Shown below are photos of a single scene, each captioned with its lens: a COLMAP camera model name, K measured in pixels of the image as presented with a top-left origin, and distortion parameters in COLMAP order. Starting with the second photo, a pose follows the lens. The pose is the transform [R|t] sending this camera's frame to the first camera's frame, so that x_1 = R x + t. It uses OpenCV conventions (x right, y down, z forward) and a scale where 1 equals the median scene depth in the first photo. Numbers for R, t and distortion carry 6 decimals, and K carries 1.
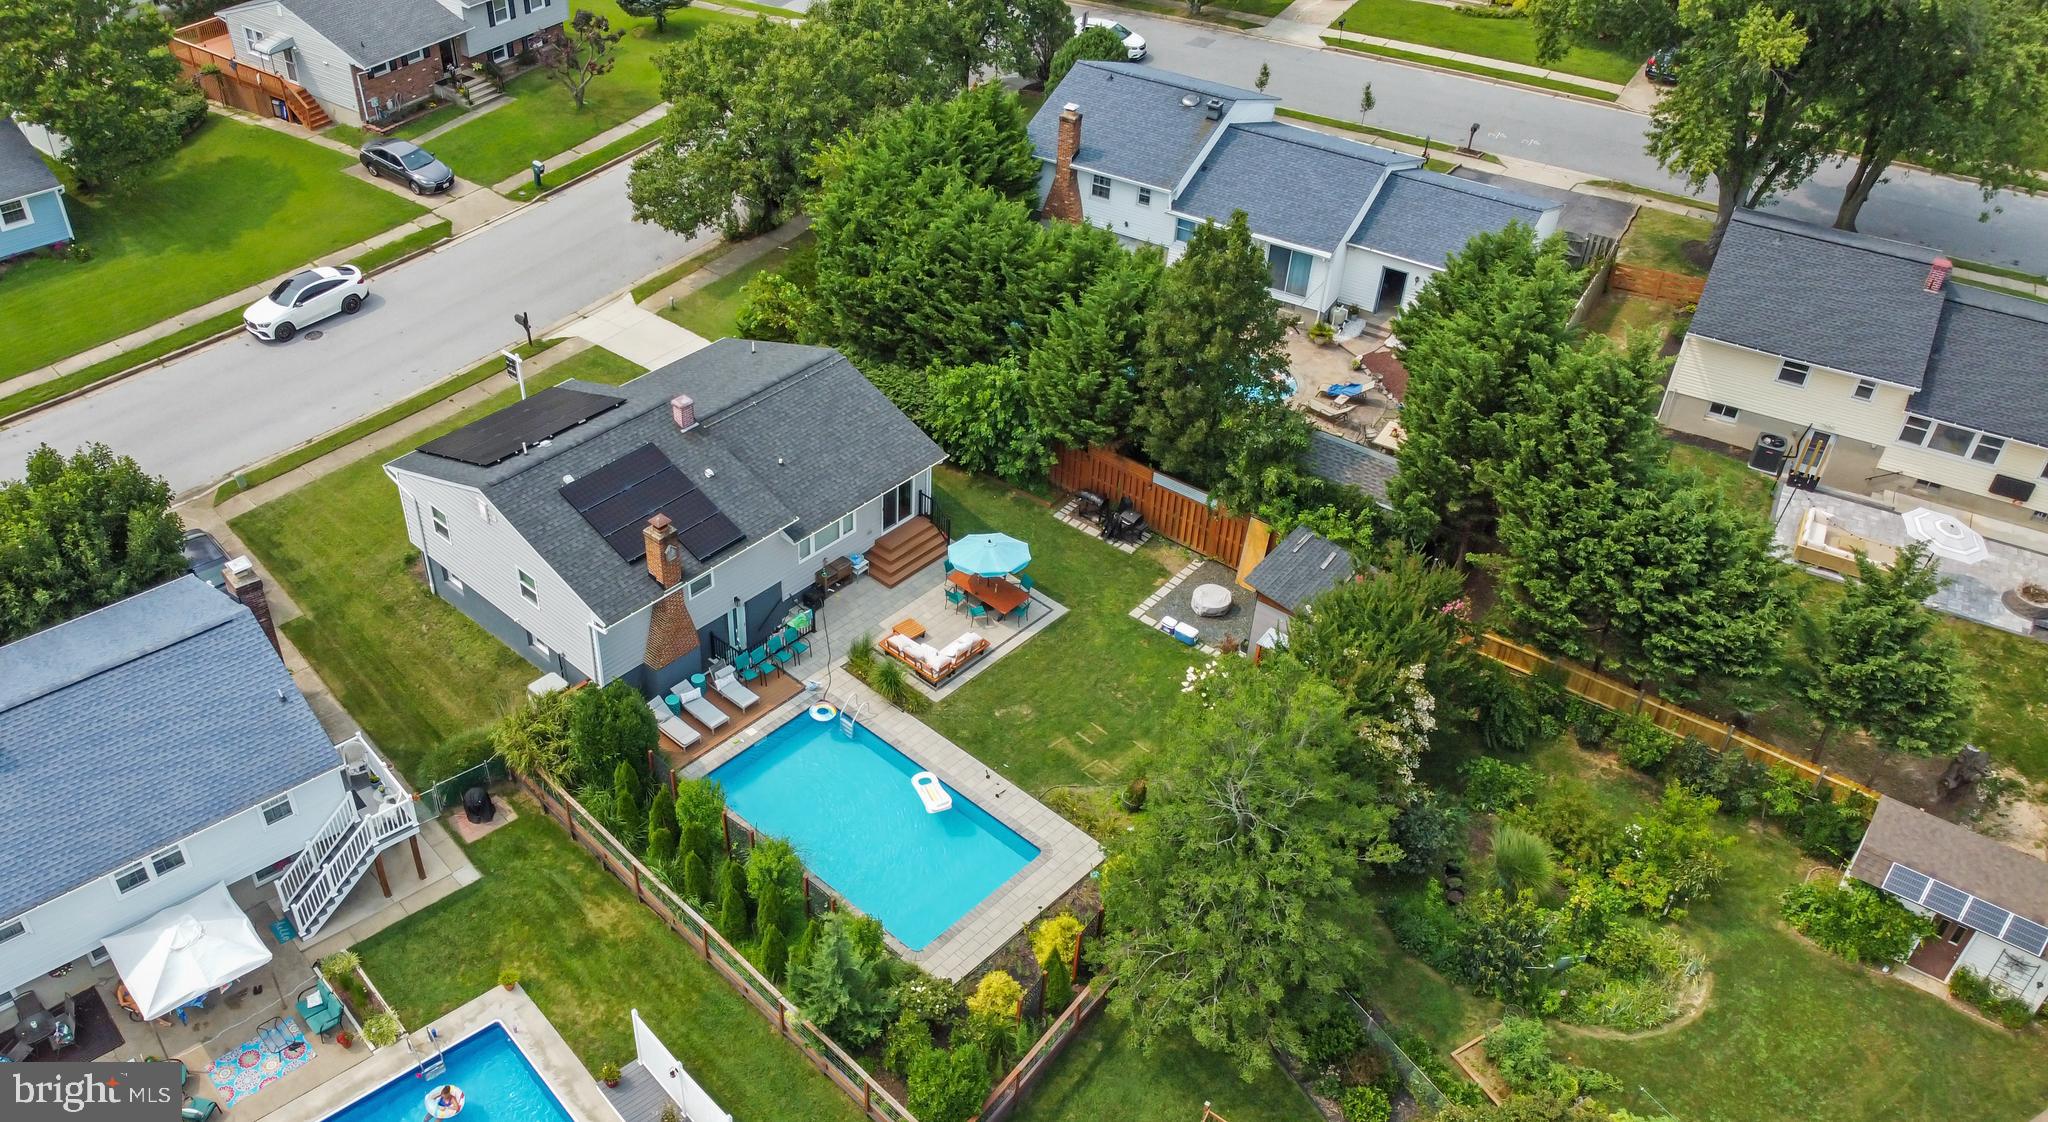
lens RADIAL K [[1716.8, 0, 1005.3], [0, 1716.8, 545.9], [0, 0, 1]] dist [-0.001633, -0.012210]
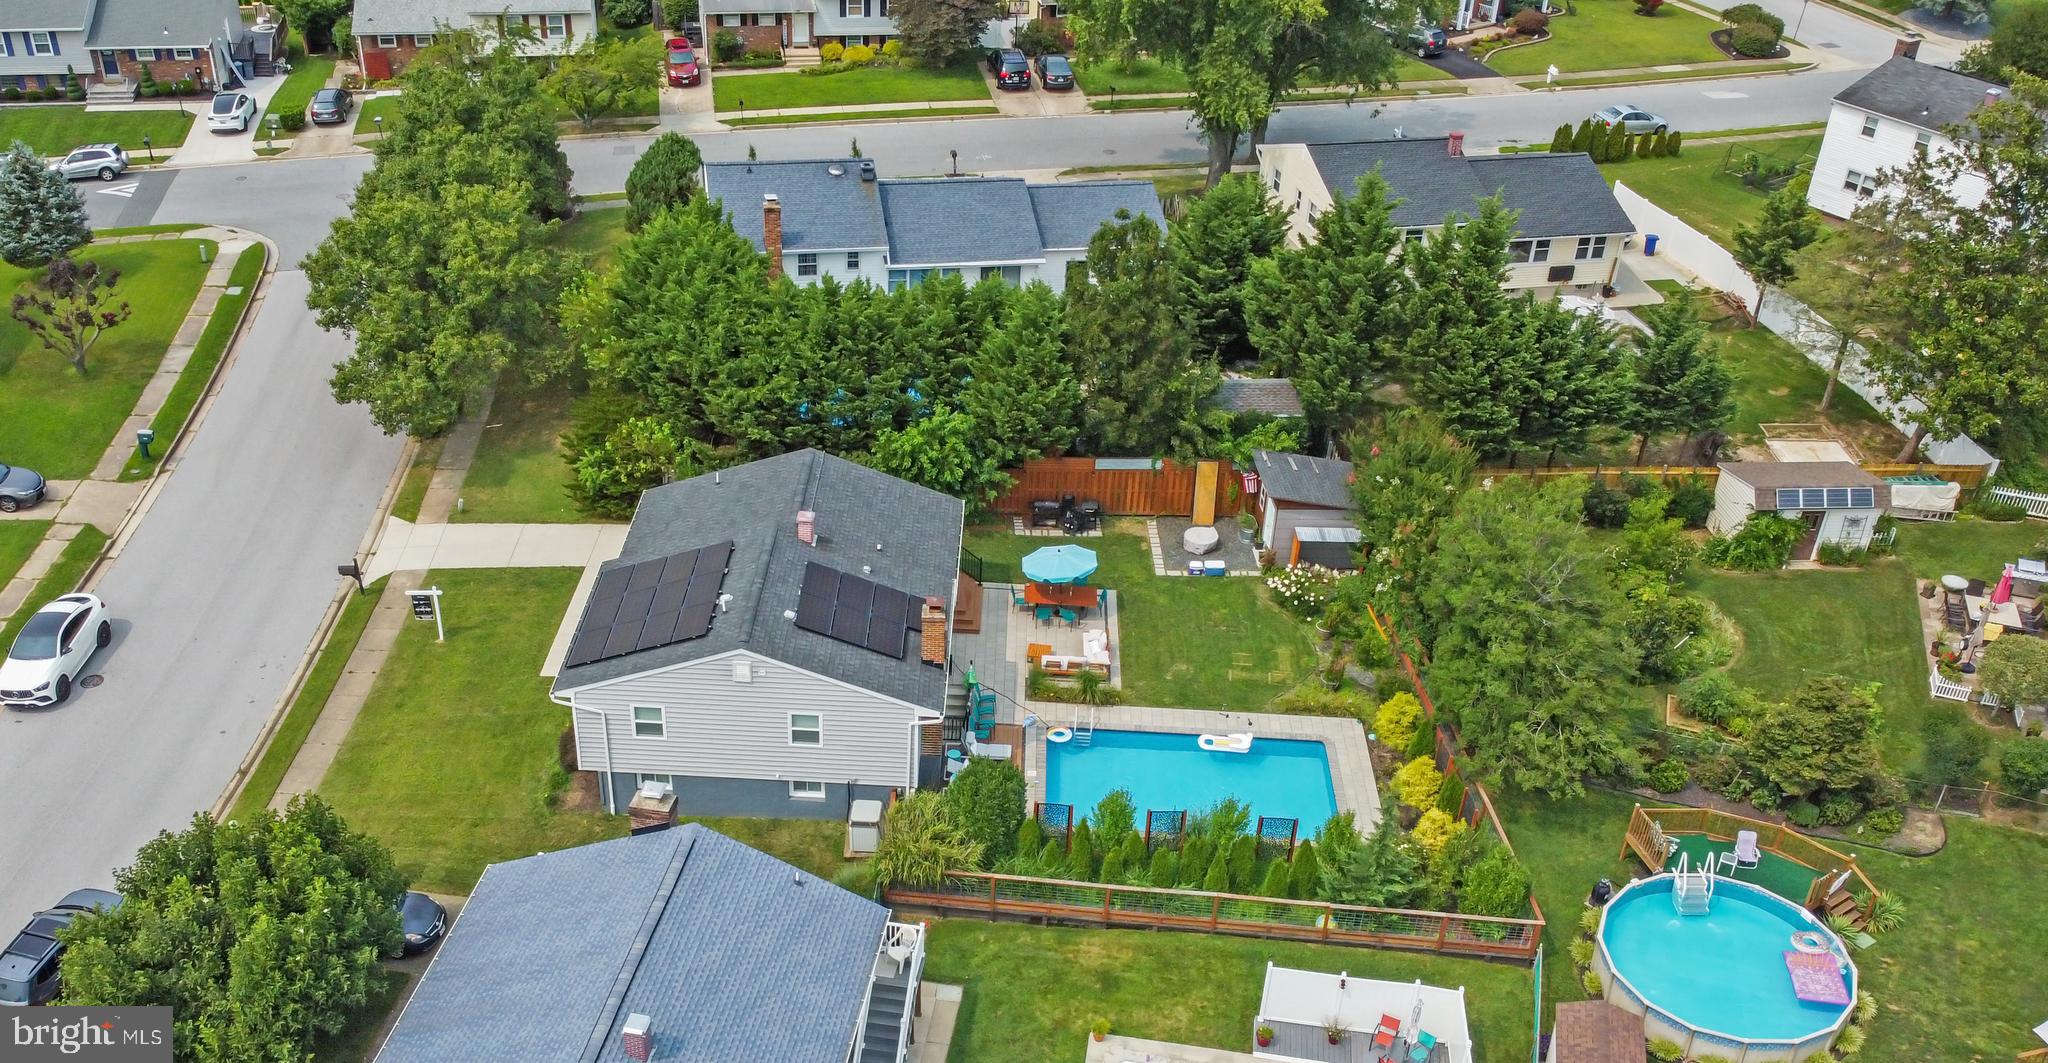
lens RADIAL K [[1850.8, 0, 1021.7], [0, 1850.8, 540.4], [0, 0, 1]] dist [-0.018179, 0.005466]
pose [[0.758344, -0.337592, 0.557625, -0.657943], [0.383064, 0.922948, 0.037814, -0.060233], [-0.527425, 0.184930, 0.829231, 0.043726]]
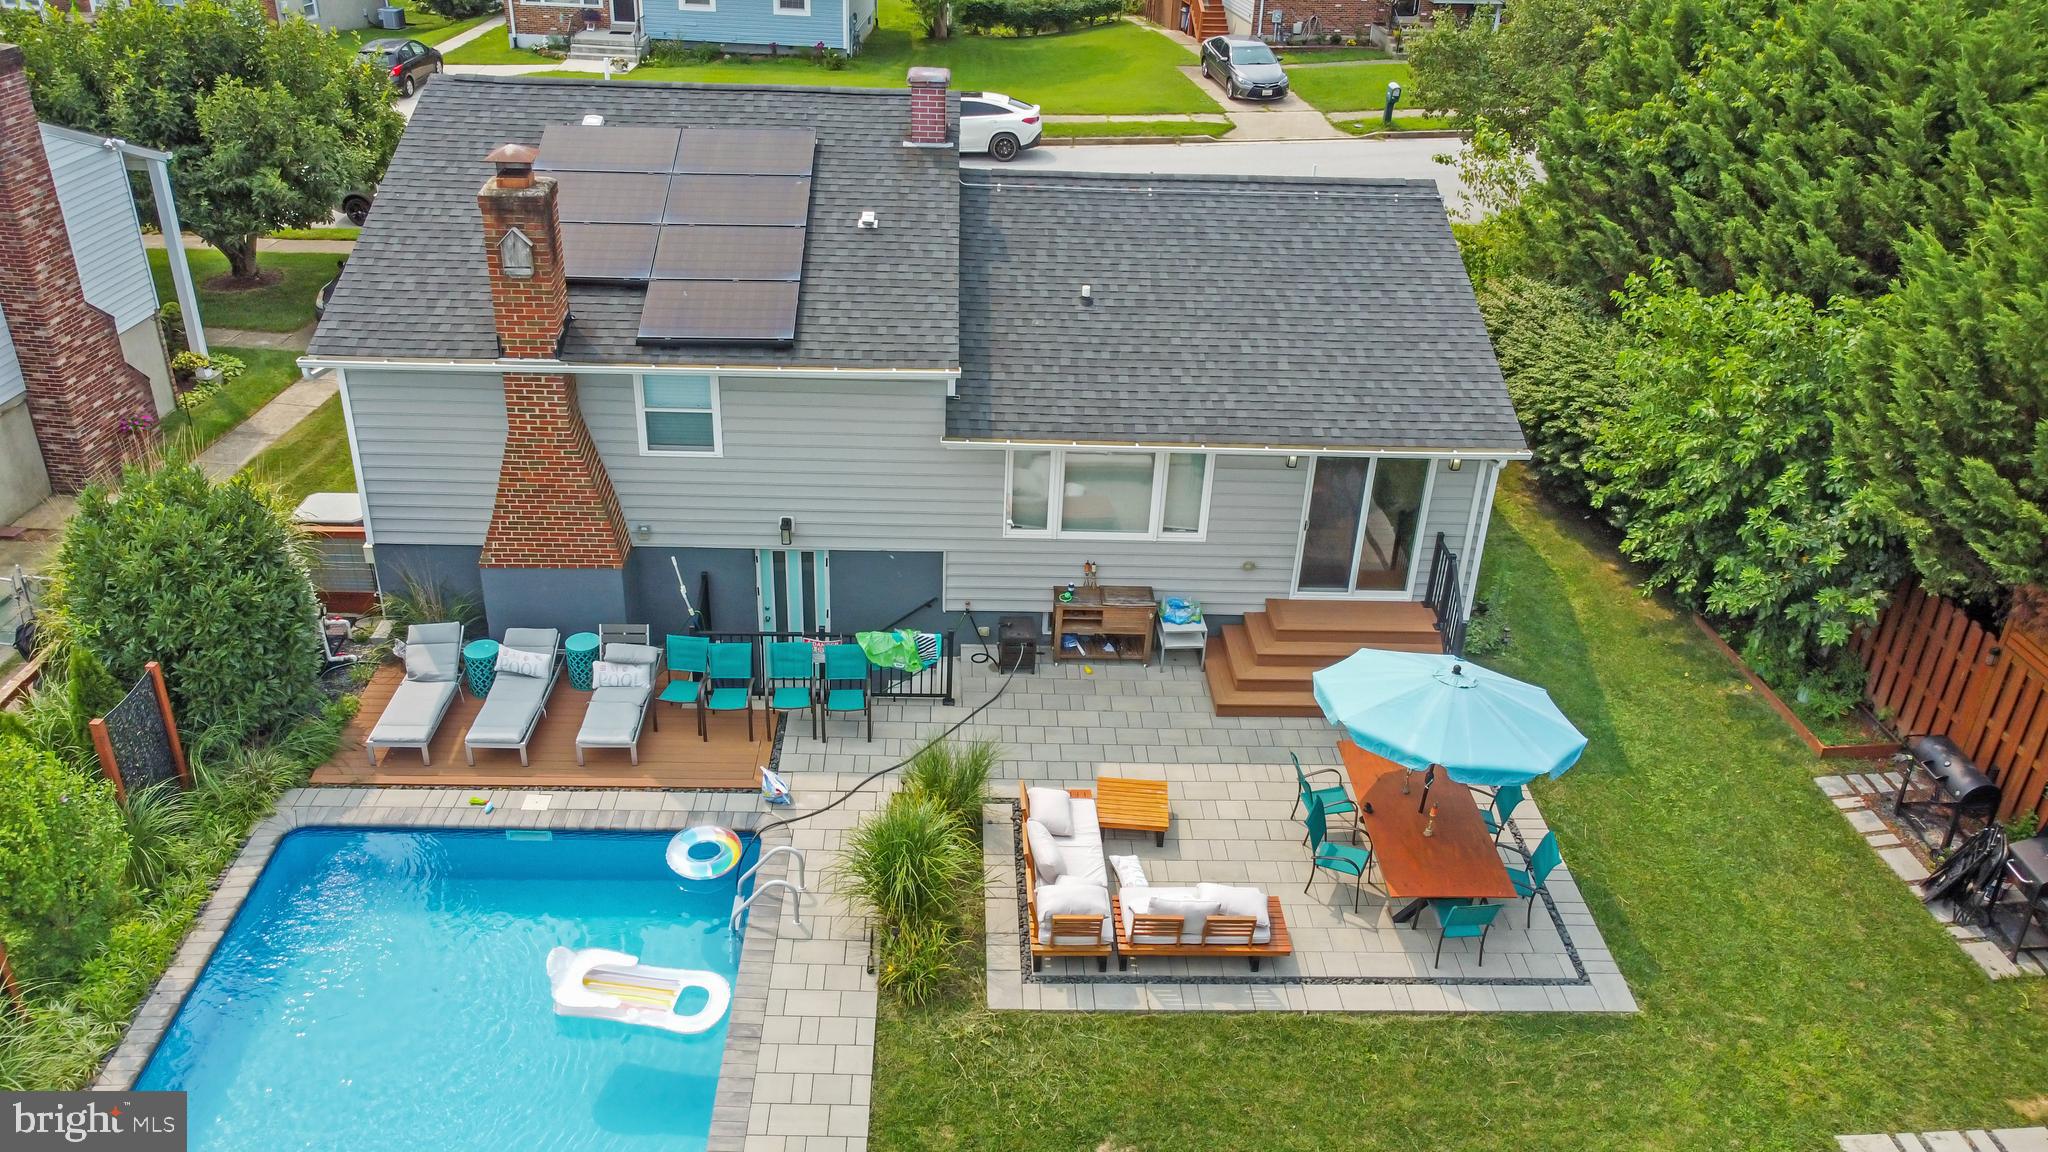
lens RADIAL K [[1563.6, 0, 1014.1], [0, 1563.6, 568.4], [0, 0, 1]] dist [0.005647, -0.014934]
pose [[0.688630, 0.334601, -0.643297, 0.111480], [-0.439100, 0.898434, -0.002737, 0.016525], [0.577045, 0.284356, 0.765611, 0.707189]]
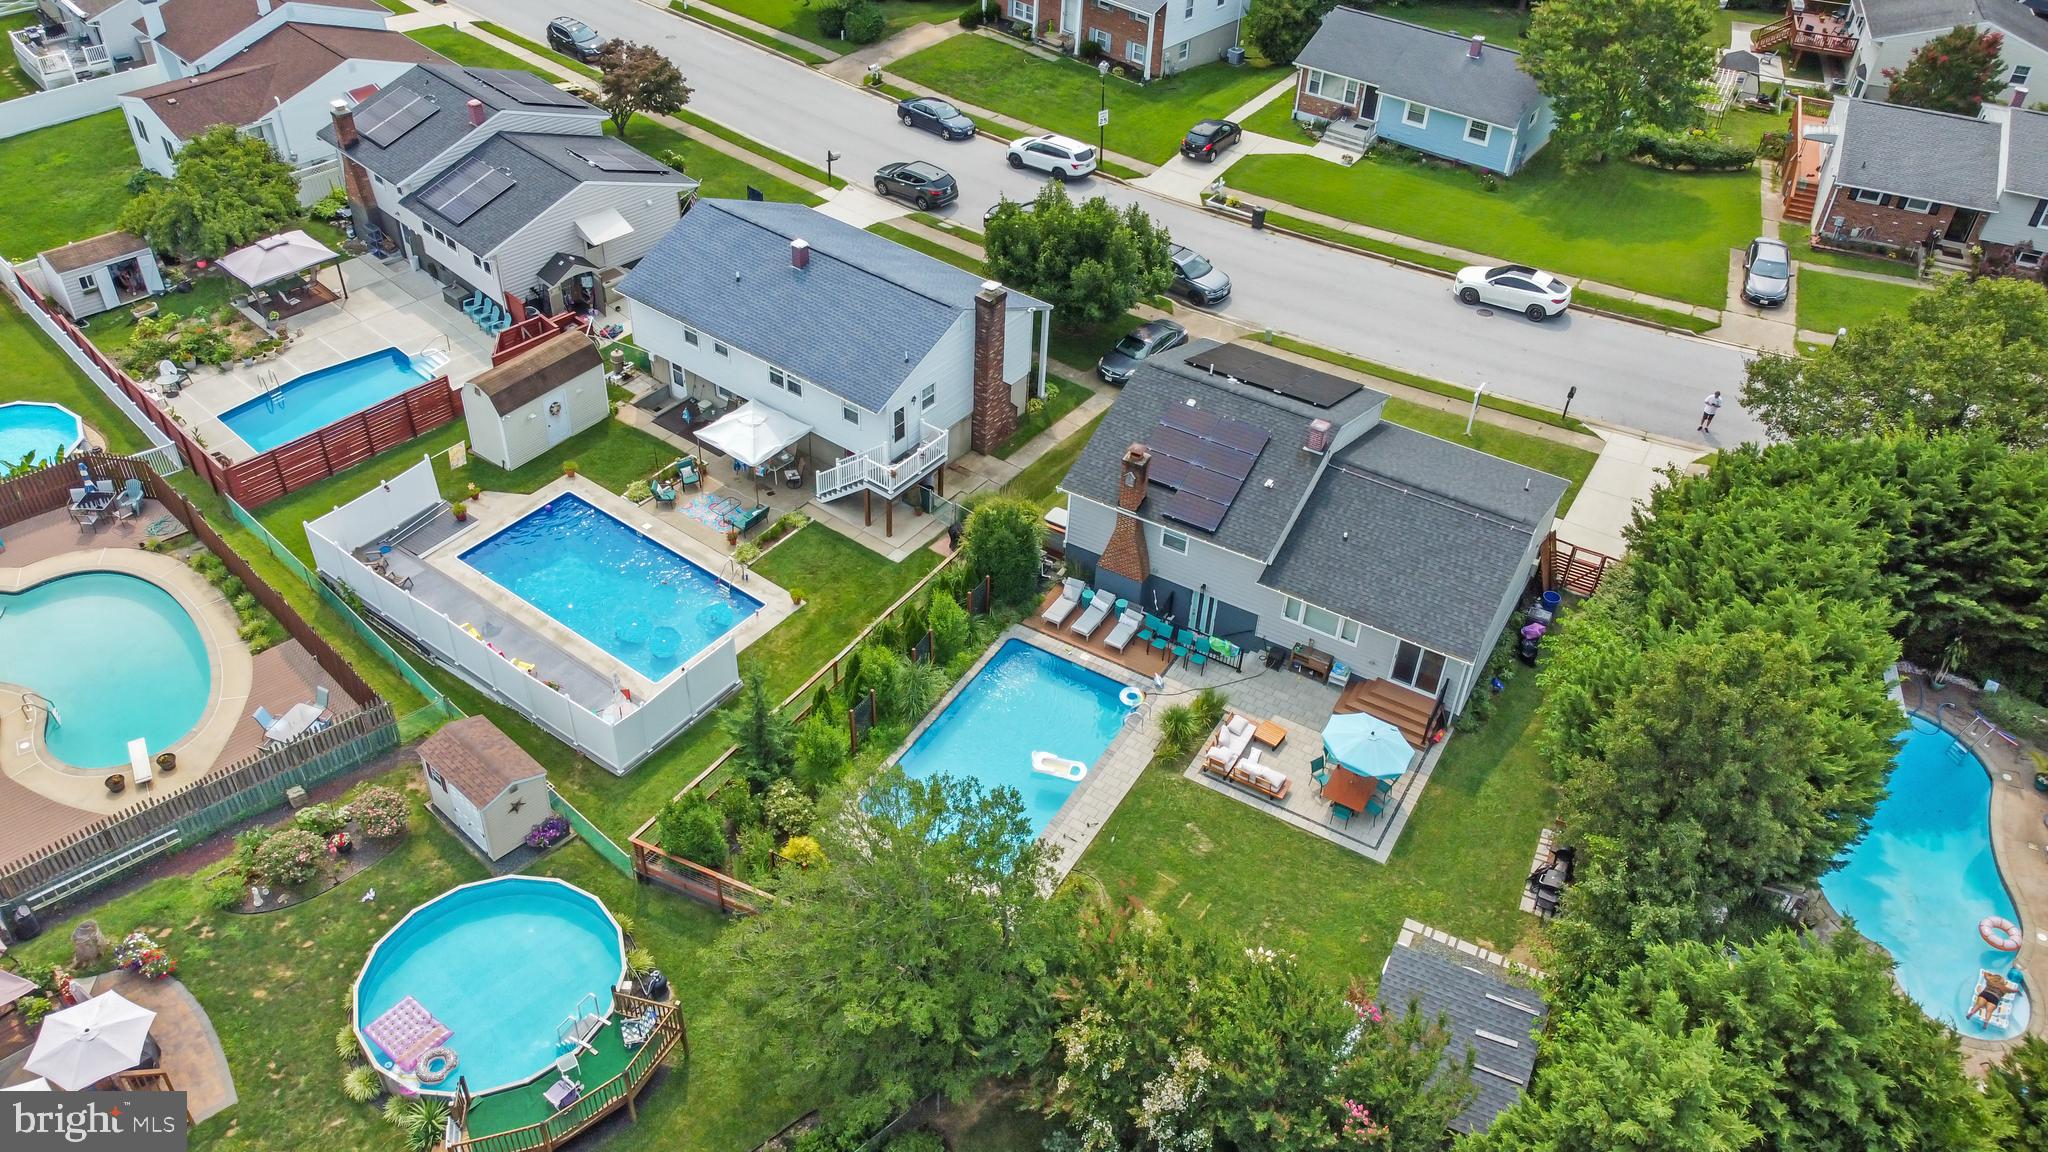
lens RADIAL K [[1563.6, 0, 1017.0], [0, 1563.6, 596.6], [0, 0, 1]] dist [0.005647, -0.014934]
pose [[0.199567, 0.606363, -0.769738, 0.529107], [-0.611009, 0.691126, 0.386022, -0.249120], [0.766056, 0.393279, 0.508419, 0.399670]]
